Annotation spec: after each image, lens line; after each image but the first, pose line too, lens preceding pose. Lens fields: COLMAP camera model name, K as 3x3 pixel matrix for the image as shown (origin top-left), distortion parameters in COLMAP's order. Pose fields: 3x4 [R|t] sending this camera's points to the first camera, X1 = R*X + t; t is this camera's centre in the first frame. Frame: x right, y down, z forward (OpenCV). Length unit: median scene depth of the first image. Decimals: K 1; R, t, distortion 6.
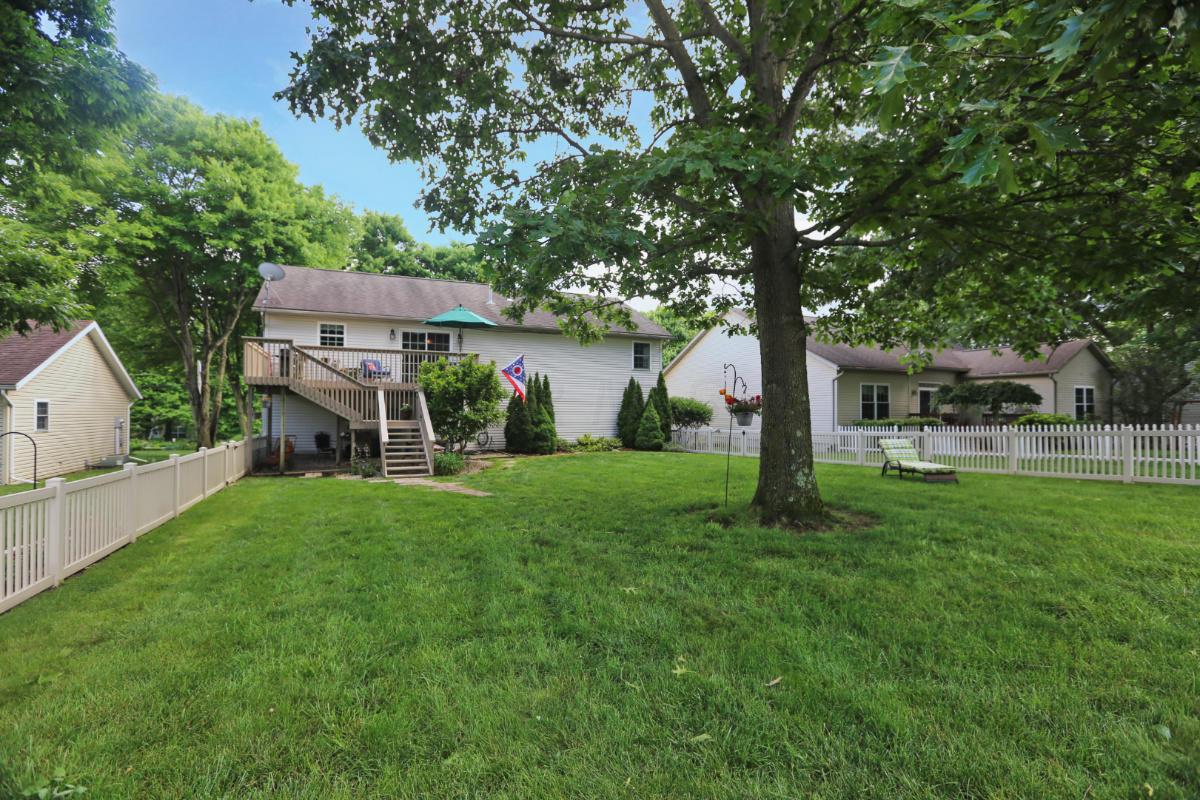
lens RADIAL K [[553.2, 0, 600.0], [0, 553.2, 400.0], [0, 0, 1]] dist [-0.070035, 0.036960]
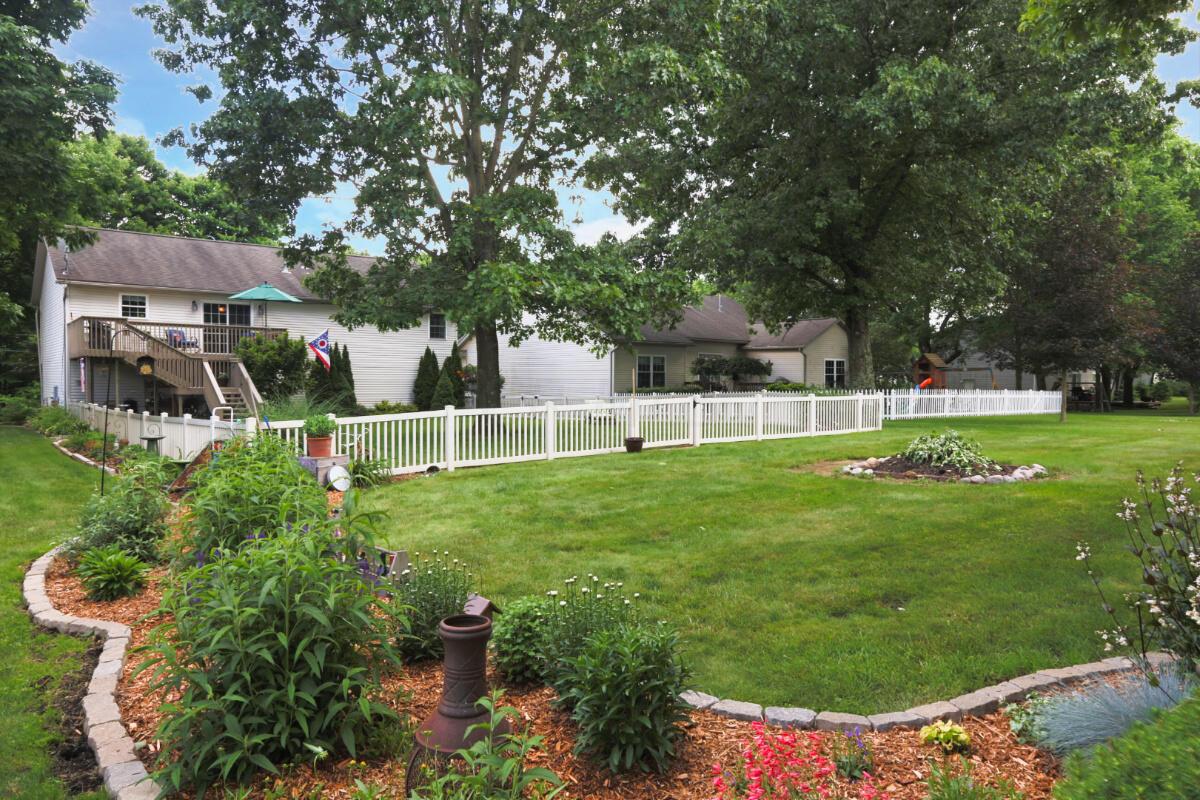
lens RADIAL K [[825.0, 0, 619.8], [0, 825.0, 401.7], [0, 0, 1]] dist [-0.075516, 0.101102]
pose [[0.965898, -0.002720, 0.258909, 0.005704], [-0.011122, 0.998586, 0.051981, -0.024812], [-0.258685, -0.053088, 0.964502, -0.705277]]
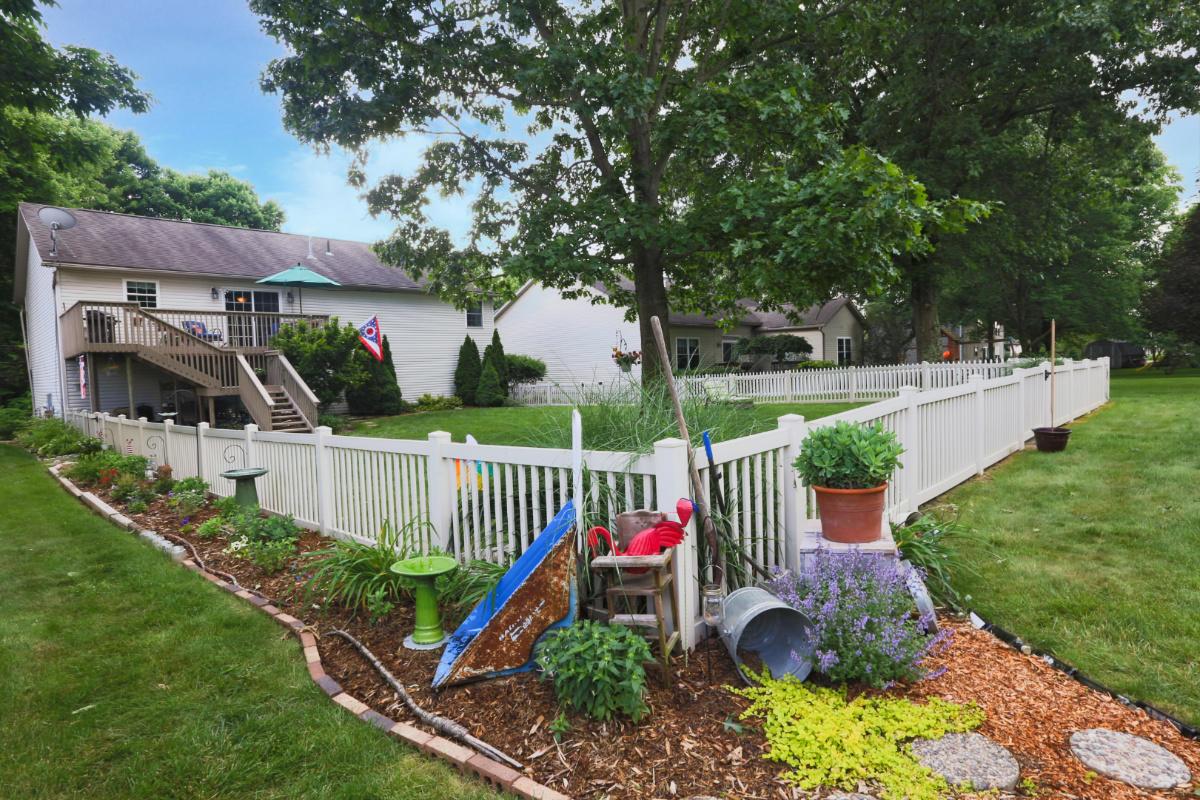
lens RADIAL K [[662.4, 0, 600.0], [0, 662.4, 400.0], [0, 0, 1]] dist [-0.054575, 0.039317]
pose [[0.935514, -0.049123, 0.349858, -0.160780], [0.026486, 0.997251, 0.069198, -0.001312], [-0.352295, -0.055469, 0.934244, -0.237511]]
